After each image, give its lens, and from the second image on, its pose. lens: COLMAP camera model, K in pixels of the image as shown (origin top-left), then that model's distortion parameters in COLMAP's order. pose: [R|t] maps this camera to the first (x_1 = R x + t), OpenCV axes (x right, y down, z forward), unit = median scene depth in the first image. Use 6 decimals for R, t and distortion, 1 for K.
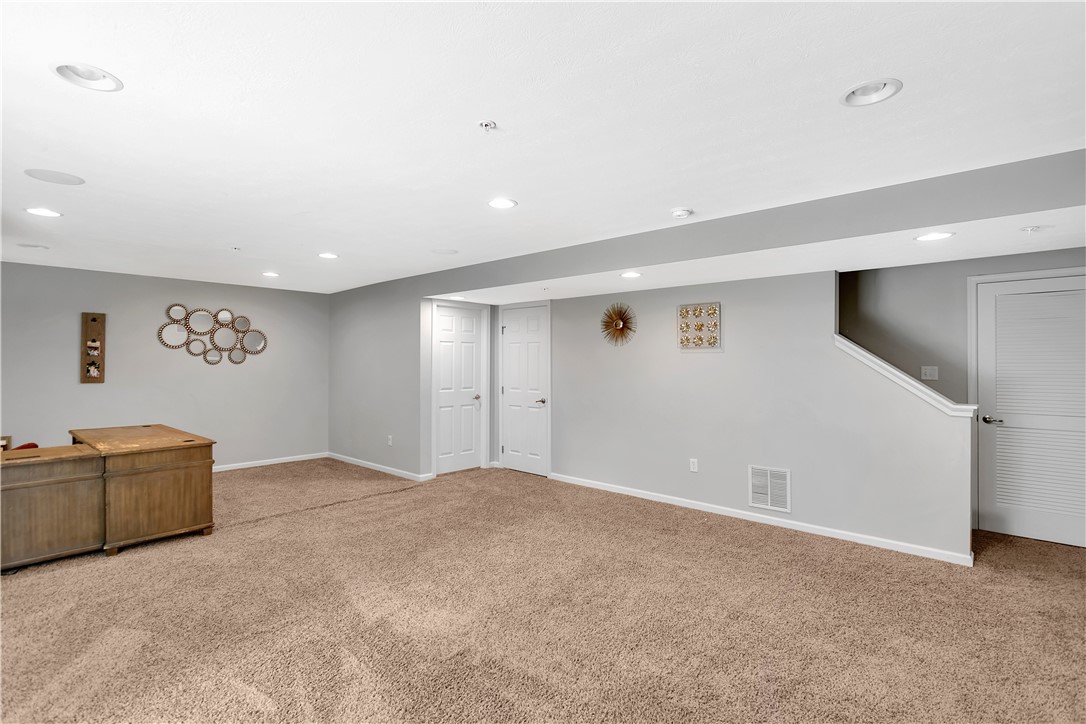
lens RADIAL K [[515.6, 0, 536.9], [0, 515.6, 359.5], [0, 0, 1]] dist [-0.016156, 0.000870]
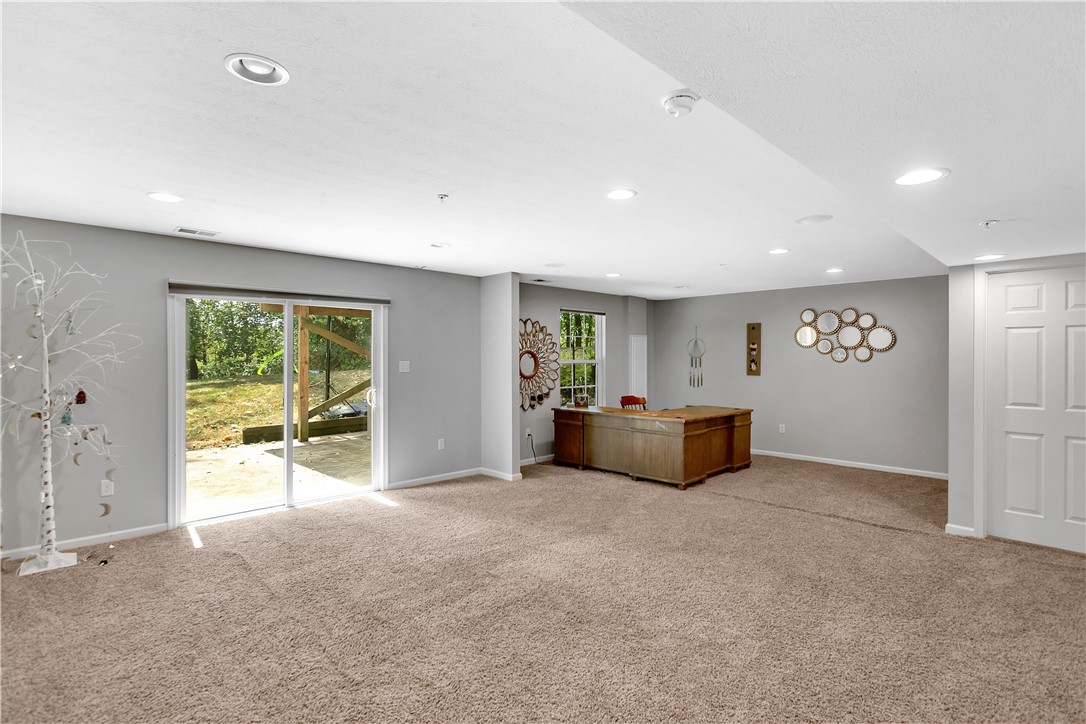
lens RADIAL K [[515.6, 0, 536.9], [0, 515.6, 359.5], [0, 0, 1]] dist [-0.016156, 0.000870]
pose [[-0.070460, 0.002214, -0.997512, 0.517020], [0.007932, 0.999967, 0.001659, -0.002392], [0.997483, -0.007796, -0.070475, 0.517955]]
